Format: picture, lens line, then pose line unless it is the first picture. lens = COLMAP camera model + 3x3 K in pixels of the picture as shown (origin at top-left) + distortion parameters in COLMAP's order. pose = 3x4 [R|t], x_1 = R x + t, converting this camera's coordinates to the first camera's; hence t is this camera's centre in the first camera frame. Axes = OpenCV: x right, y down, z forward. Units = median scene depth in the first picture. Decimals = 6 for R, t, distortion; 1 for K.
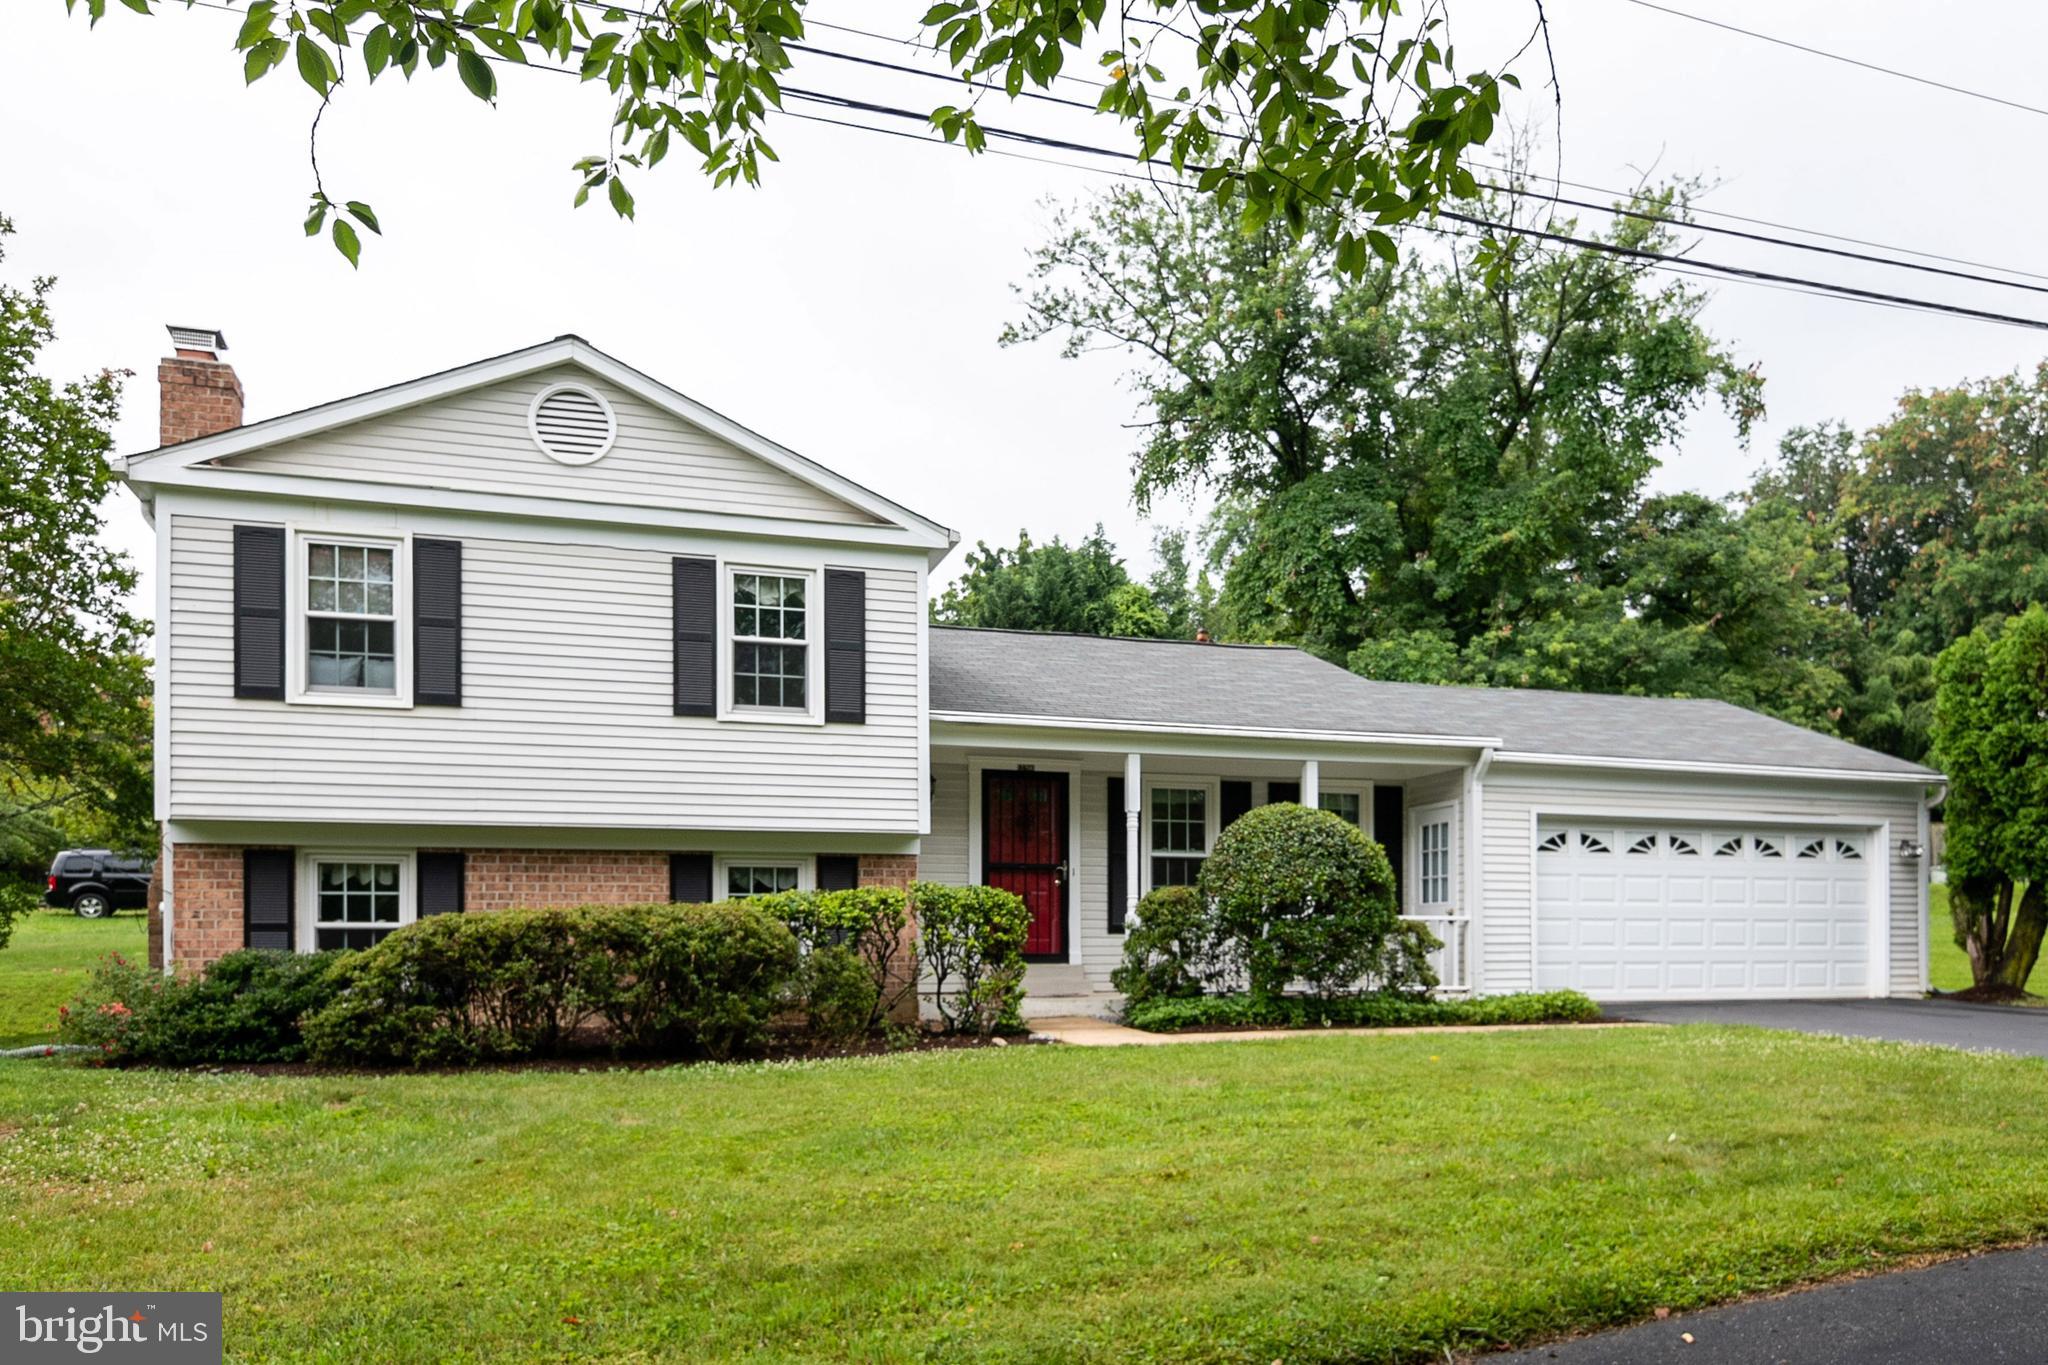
lens RADIAL K [[1359.2, 0, 1071.6], [0, 1359.2, 954.7], [0, 0, 1]] dist [-0.002021, 0.001705]
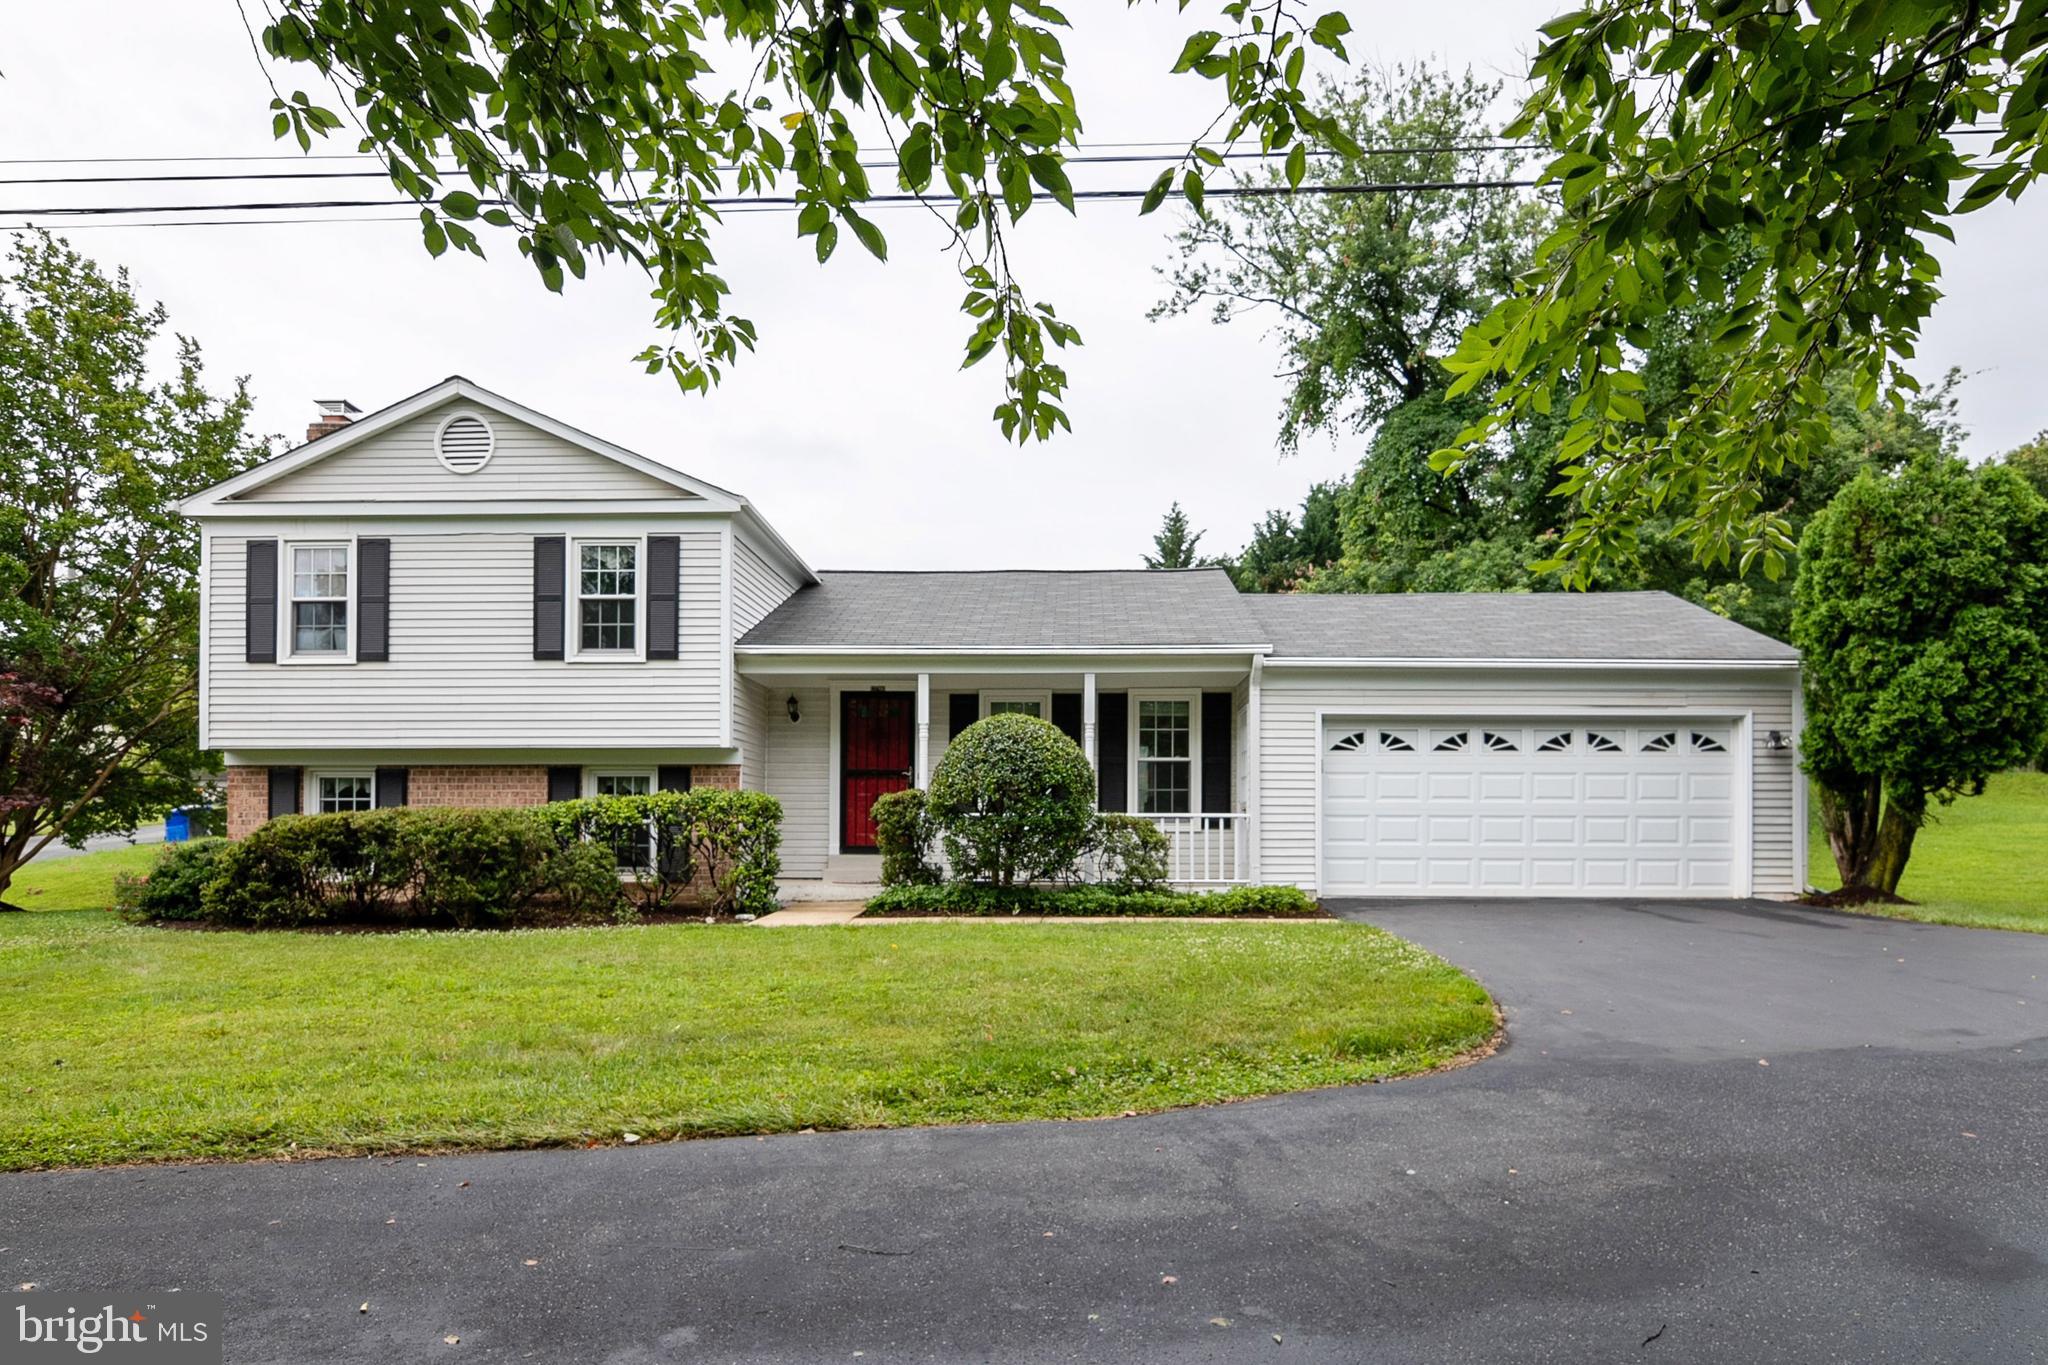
lens RADIAL K [[1145.3, 0, 1029.8], [0, 1145.3, 843.6], [0, 0, 1]] dist [-0.003255, -0.002313]
pose [[0.947714, 0.006465, -0.319055, 0.491984], [-0.006350, 0.999979, 0.001402, -0.006119], [0.319058, 0.000698, 0.947735, 0.118251]]
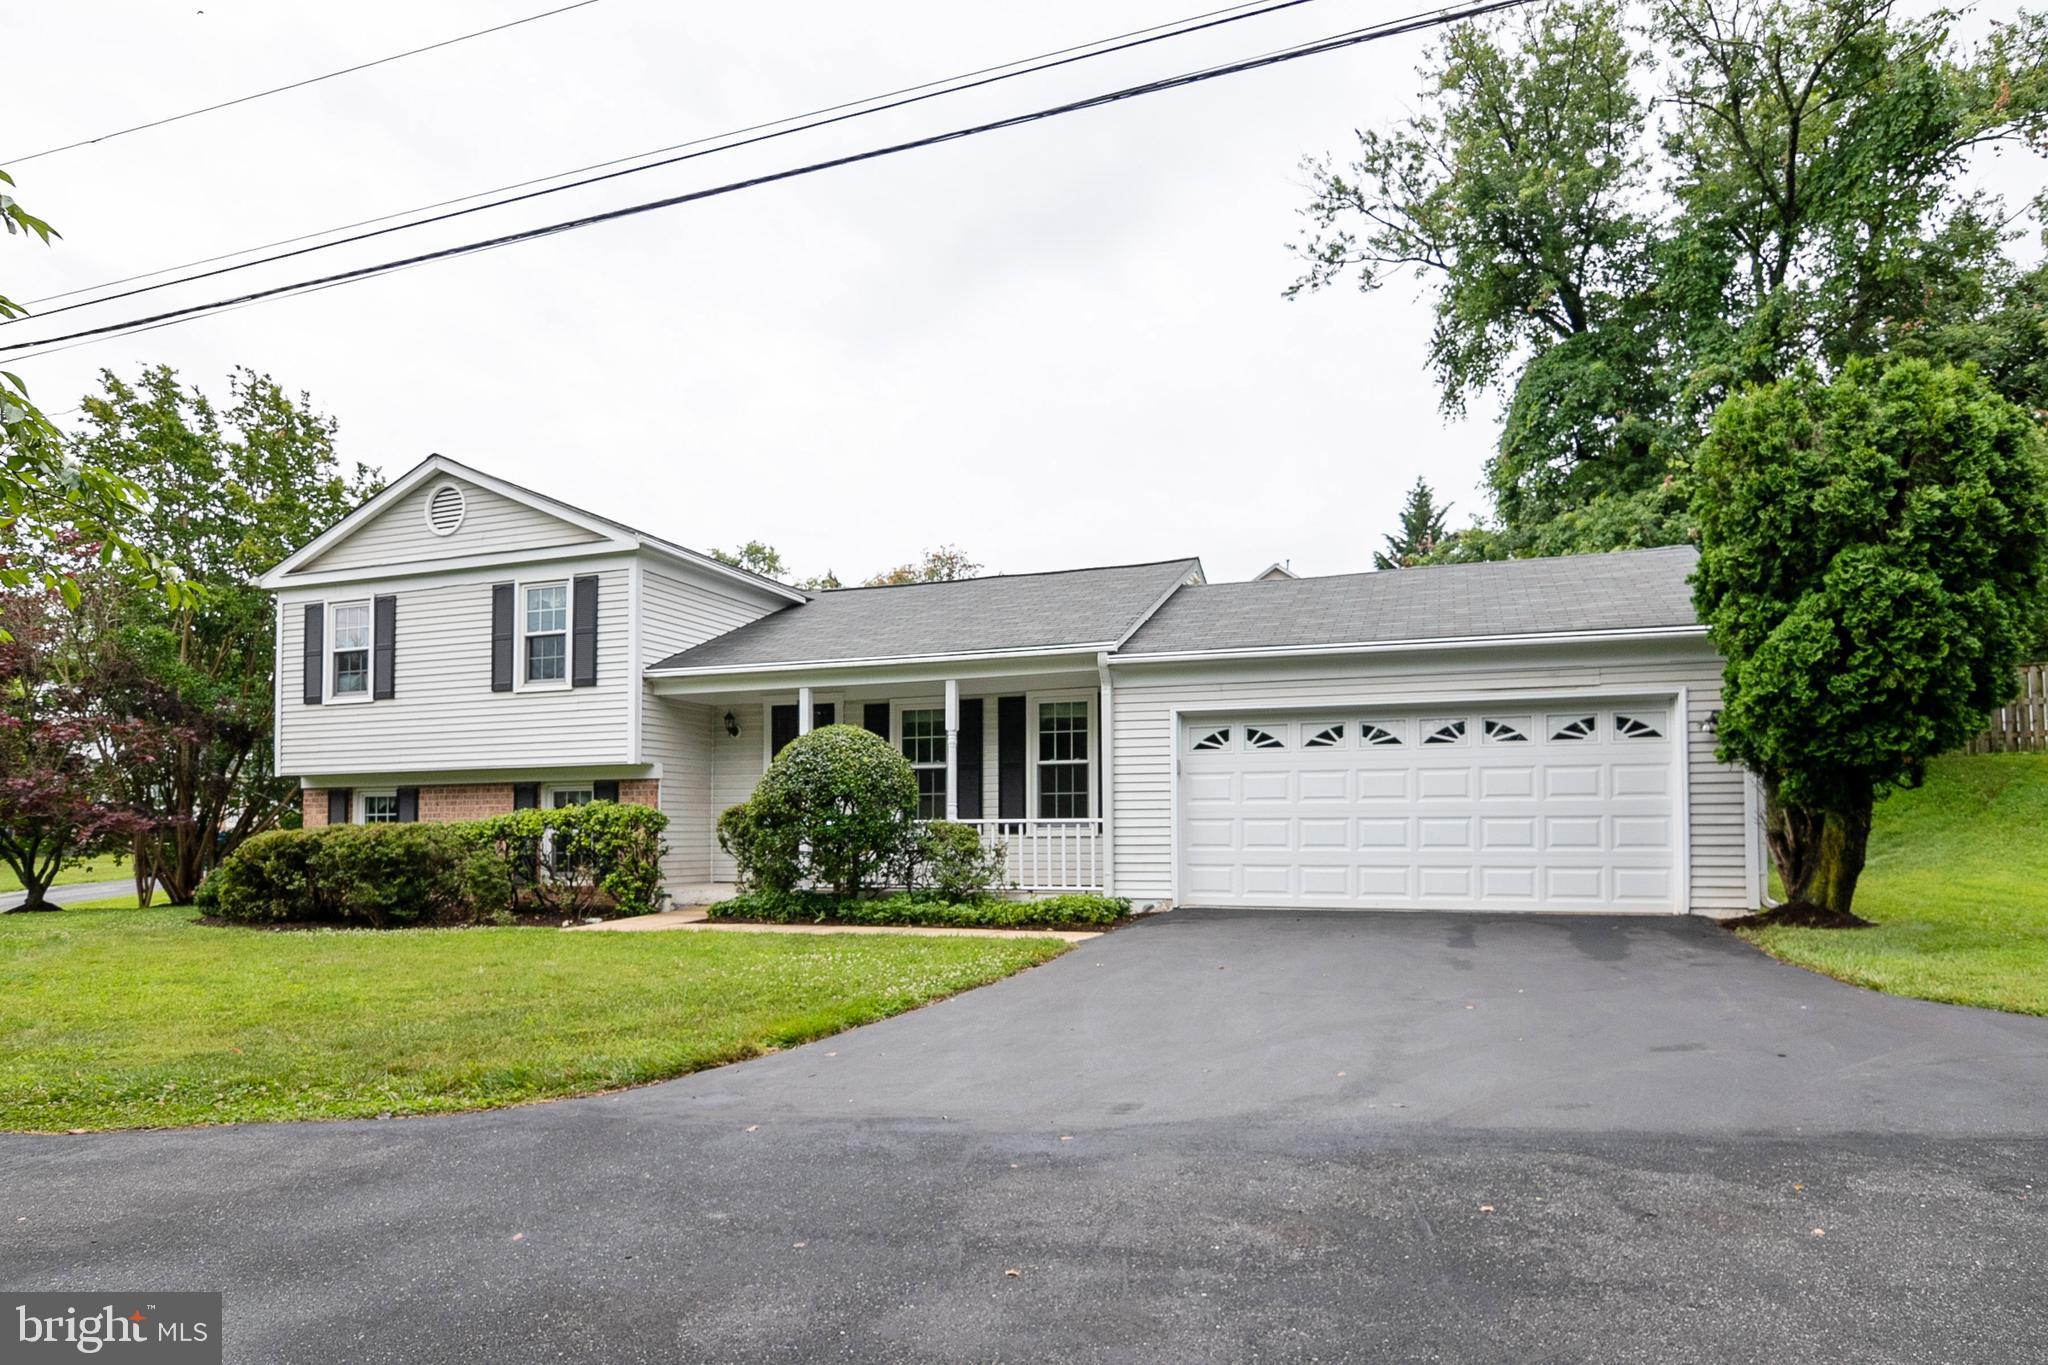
lens RADIAL K [[1120.1, 0, 985.9], [0, 1120.1, 812.8], [0, 0, 1]] dist [-0.002736, -0.000131]
pose [[0.810328, -0.012331, -0.585847, 0.840727], [0.001942, 0.999830, -0.018357, -0.020576], [0.585974, 0.013738, 0.810213, 0.322386]]
